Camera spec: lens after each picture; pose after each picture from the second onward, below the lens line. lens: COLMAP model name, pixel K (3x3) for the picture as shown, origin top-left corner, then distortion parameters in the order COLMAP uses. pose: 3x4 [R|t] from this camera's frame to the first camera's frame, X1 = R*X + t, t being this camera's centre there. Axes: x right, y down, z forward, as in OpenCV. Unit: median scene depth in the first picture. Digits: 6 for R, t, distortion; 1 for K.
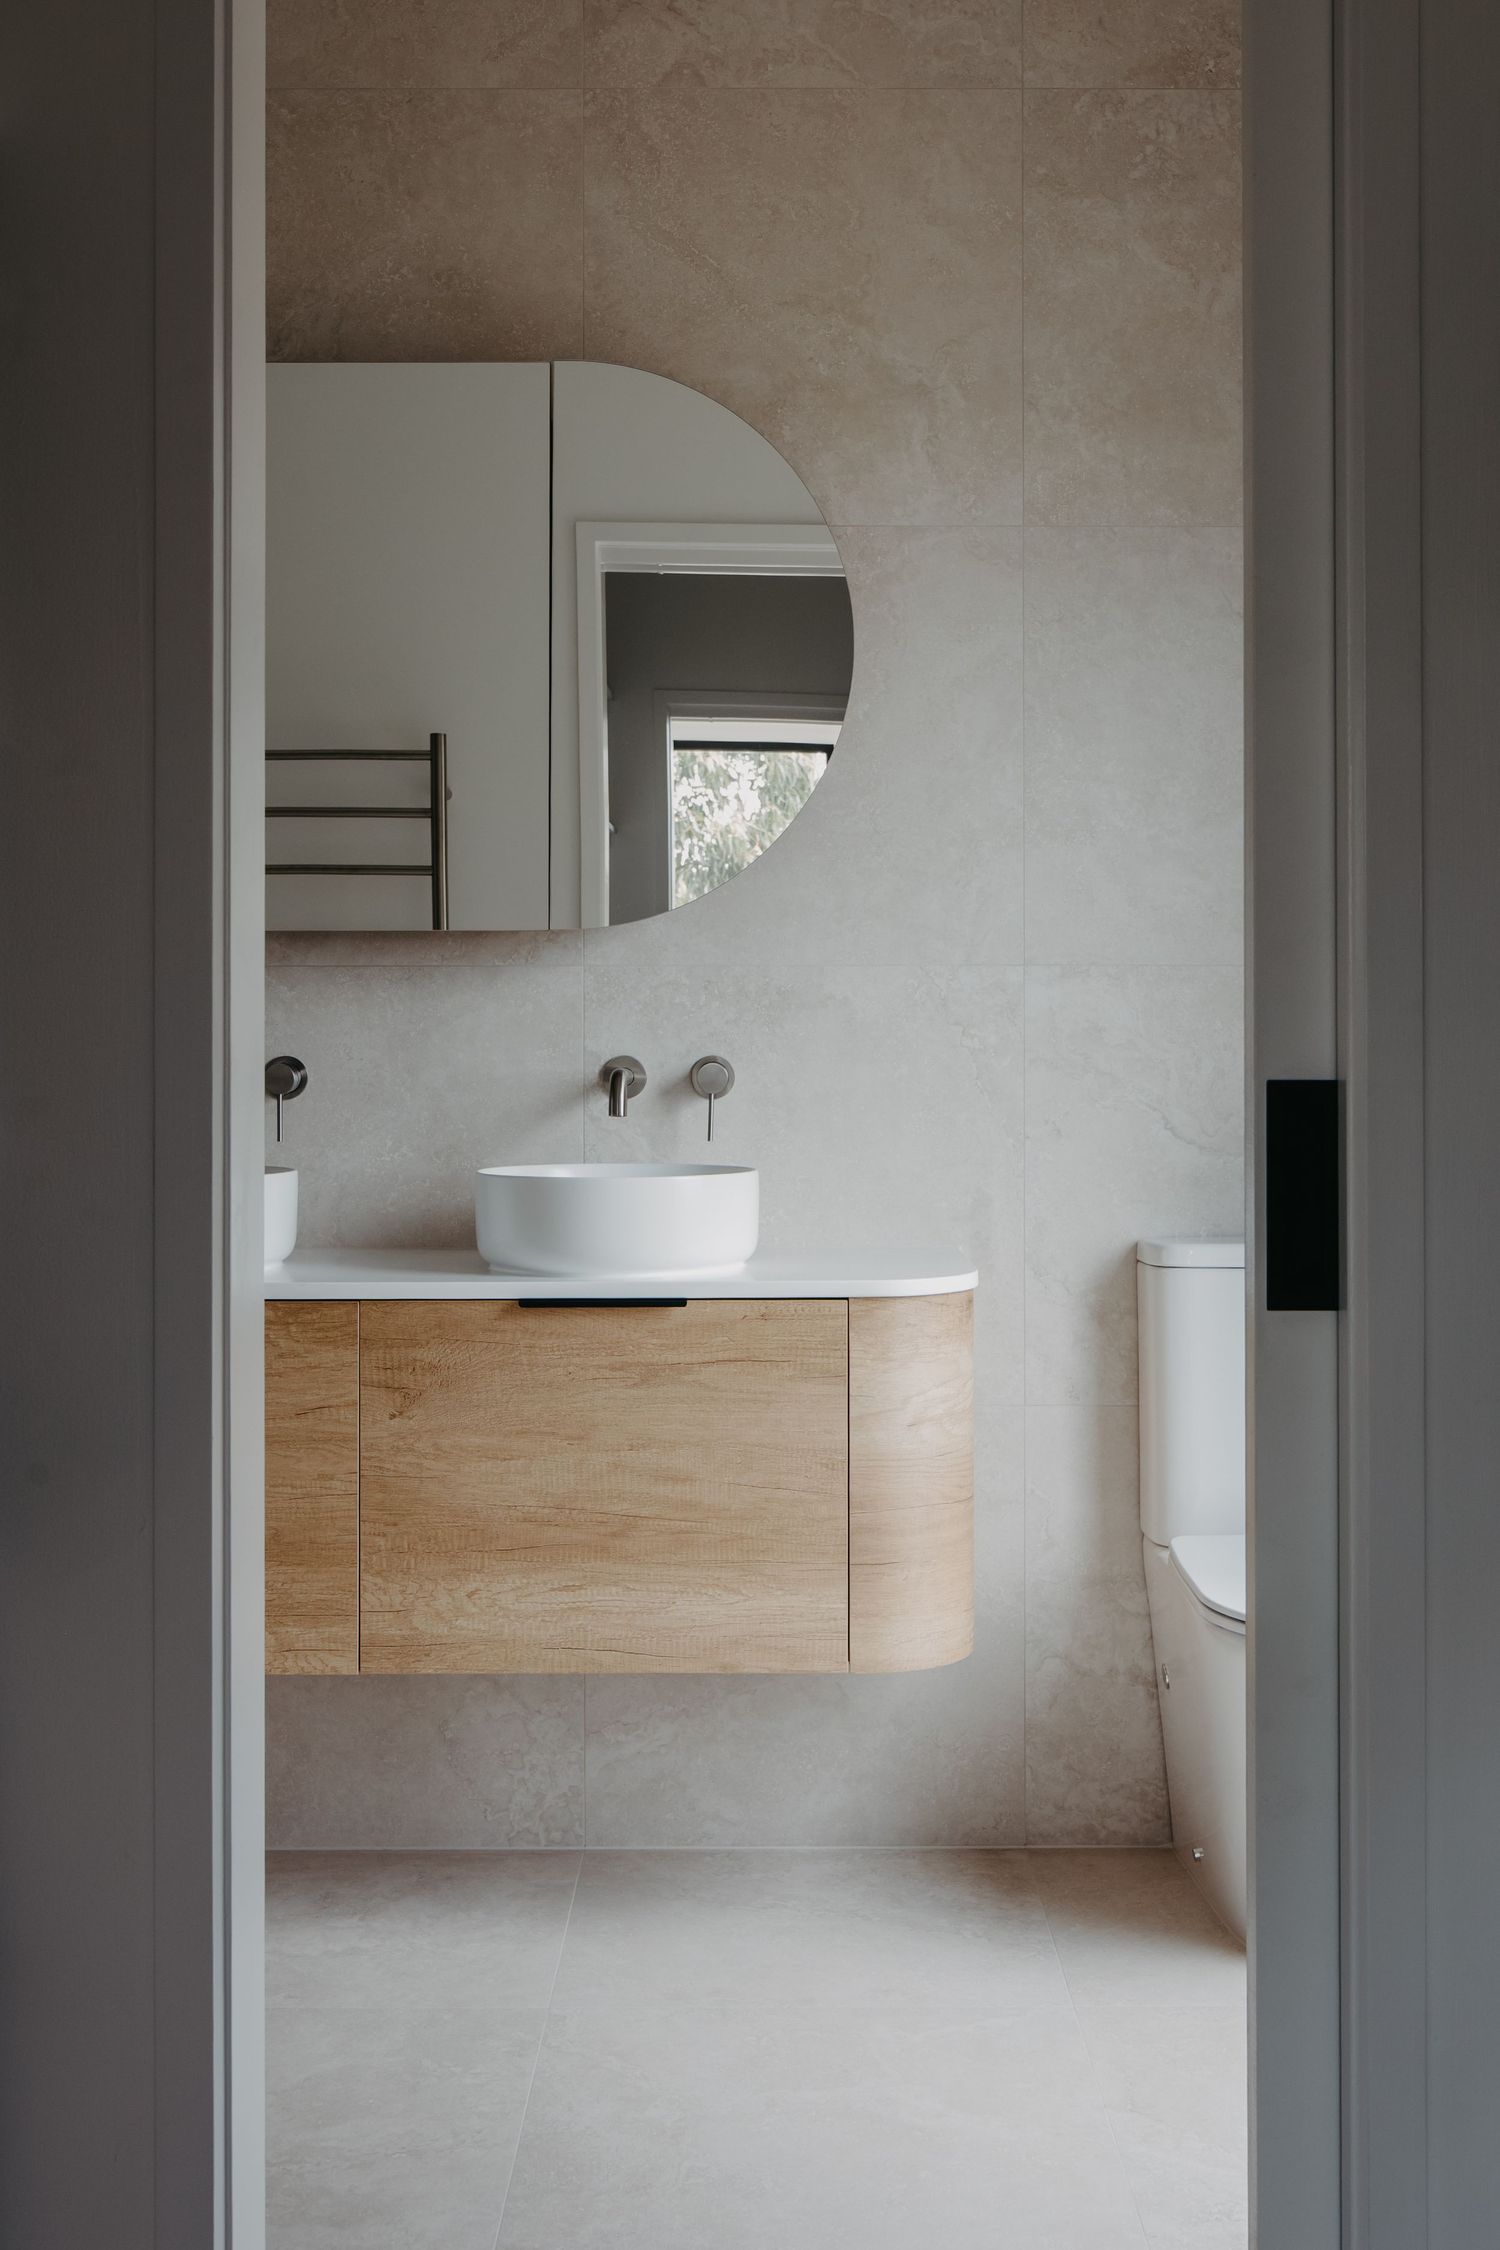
lens RADIAL K [[2637.7, 0, 823.6], [0, 2637.7, 1040.3], [0, 0, 1]] dist [0.011338, 0.000000]
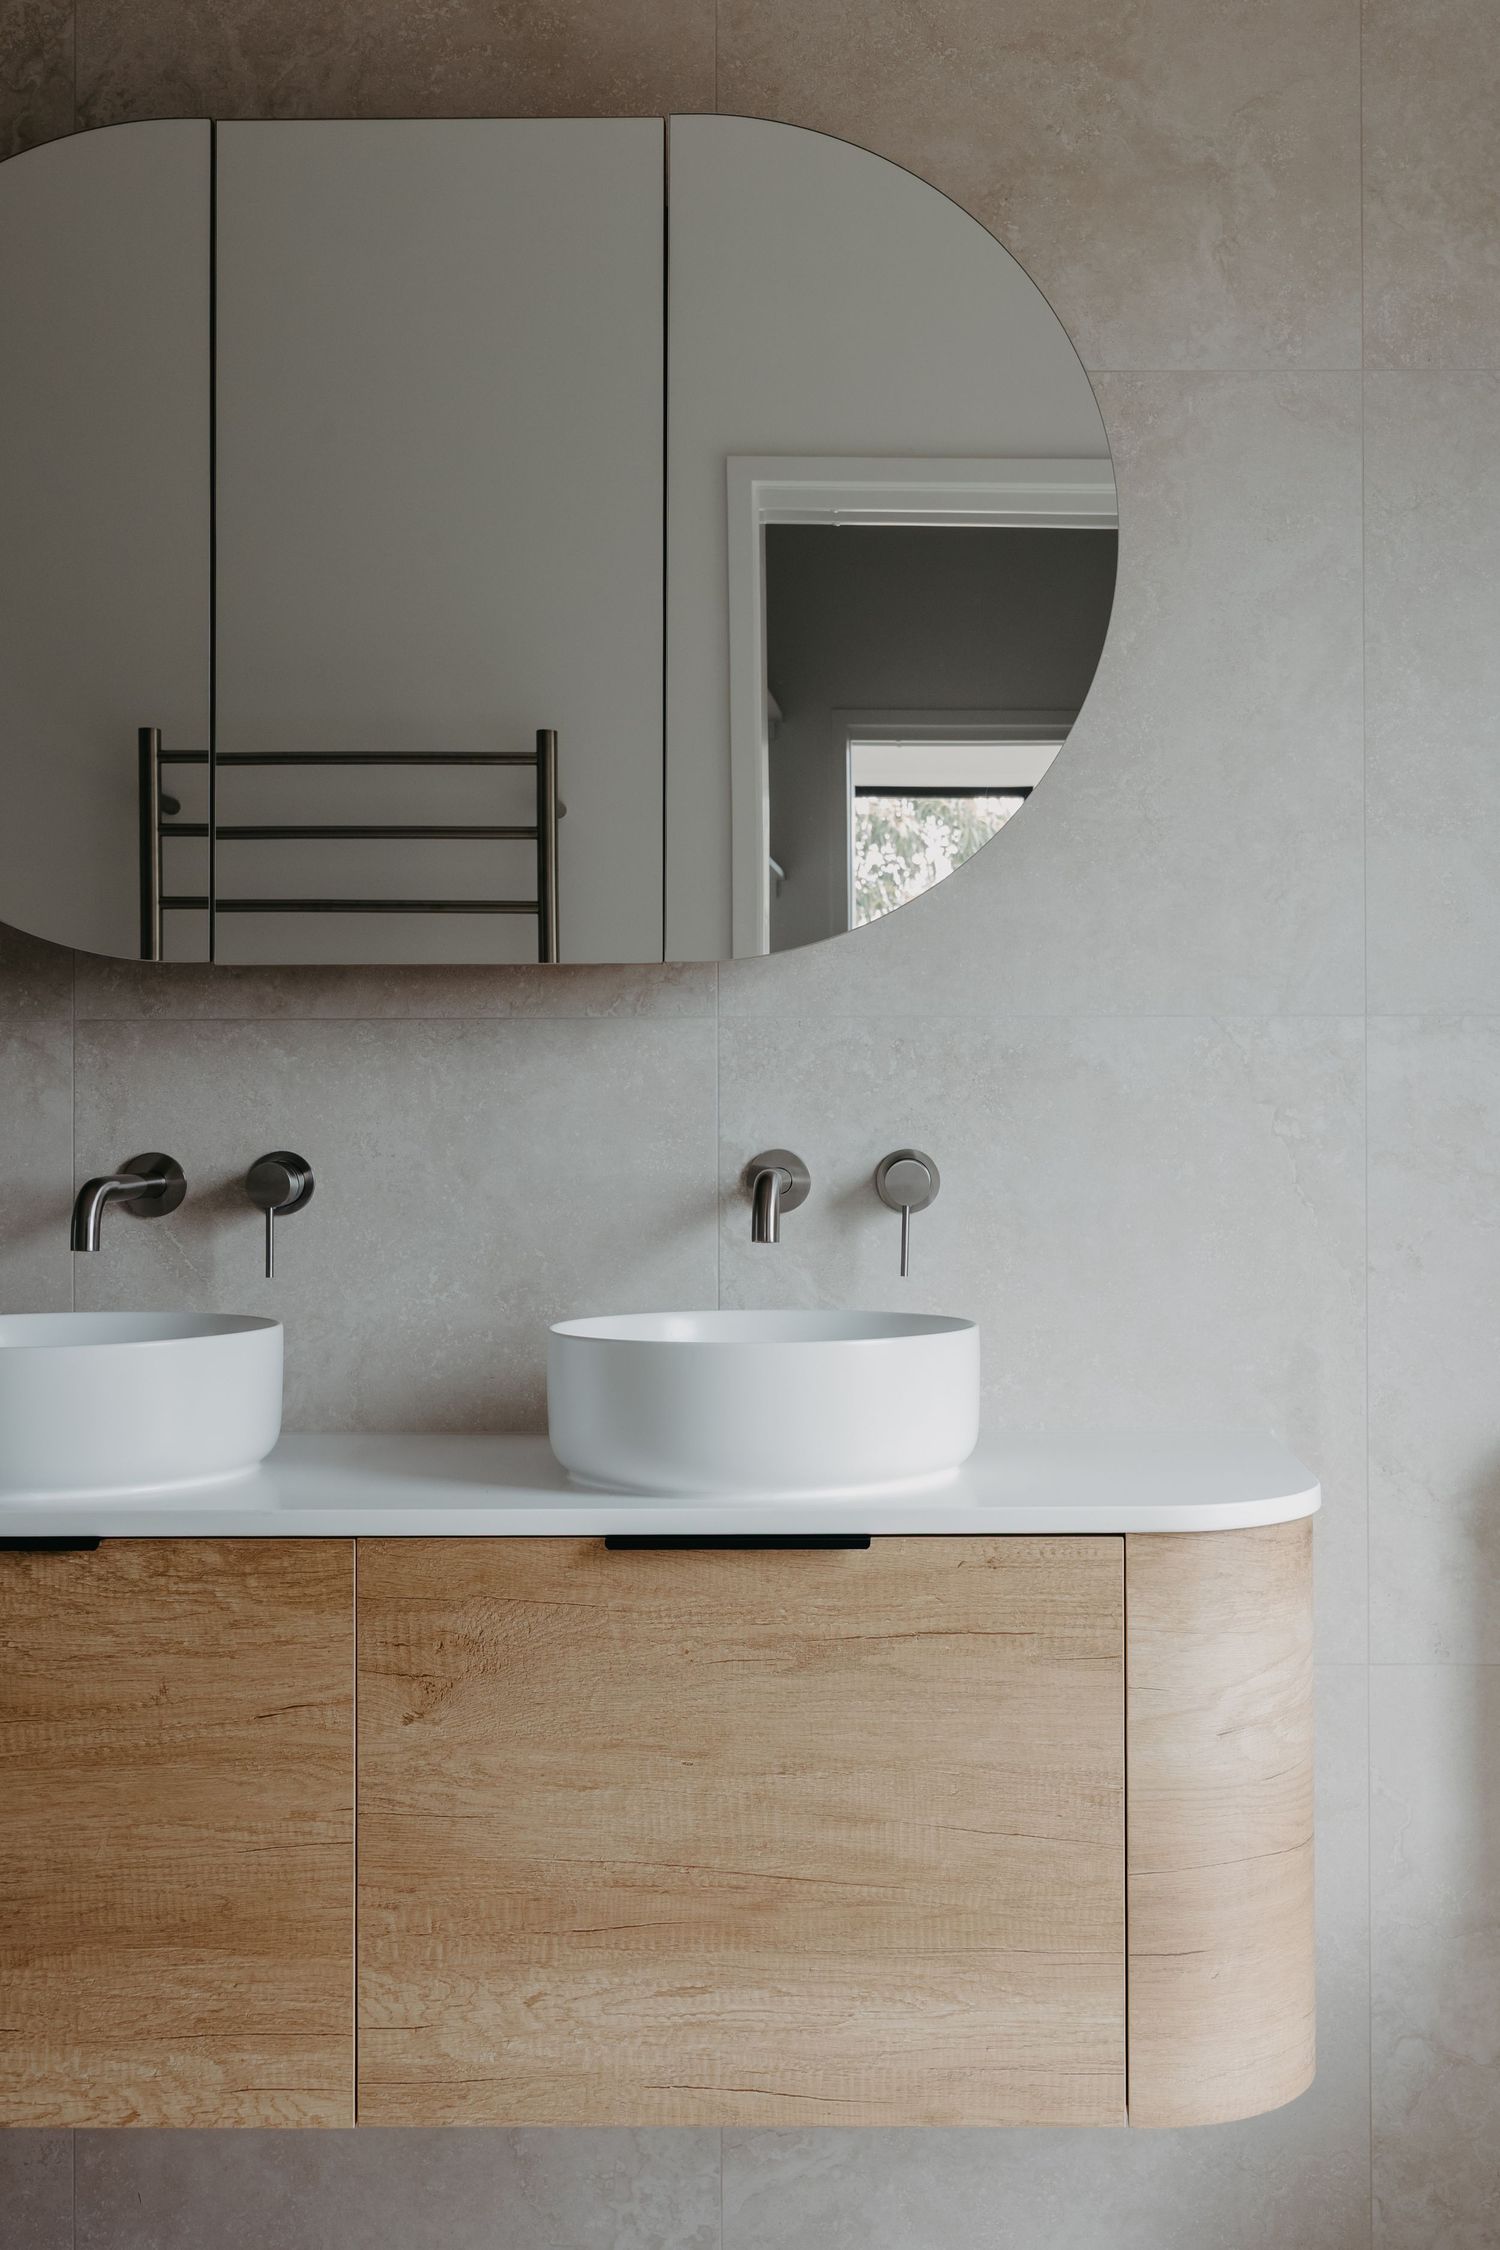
lens RADIAL K [[2637.7, 0, 950.7], [0, 2637.7, 1105.5], [0, 0, 1]] dist [0.011338, 0.000000]
pose [[0.999767, -0.002384, -0.021476, -0.016659], [0.002211, 0.999965, -0.008069, -0.000046], [0.021494, 0.008020, 0.999737, 0.326057]]
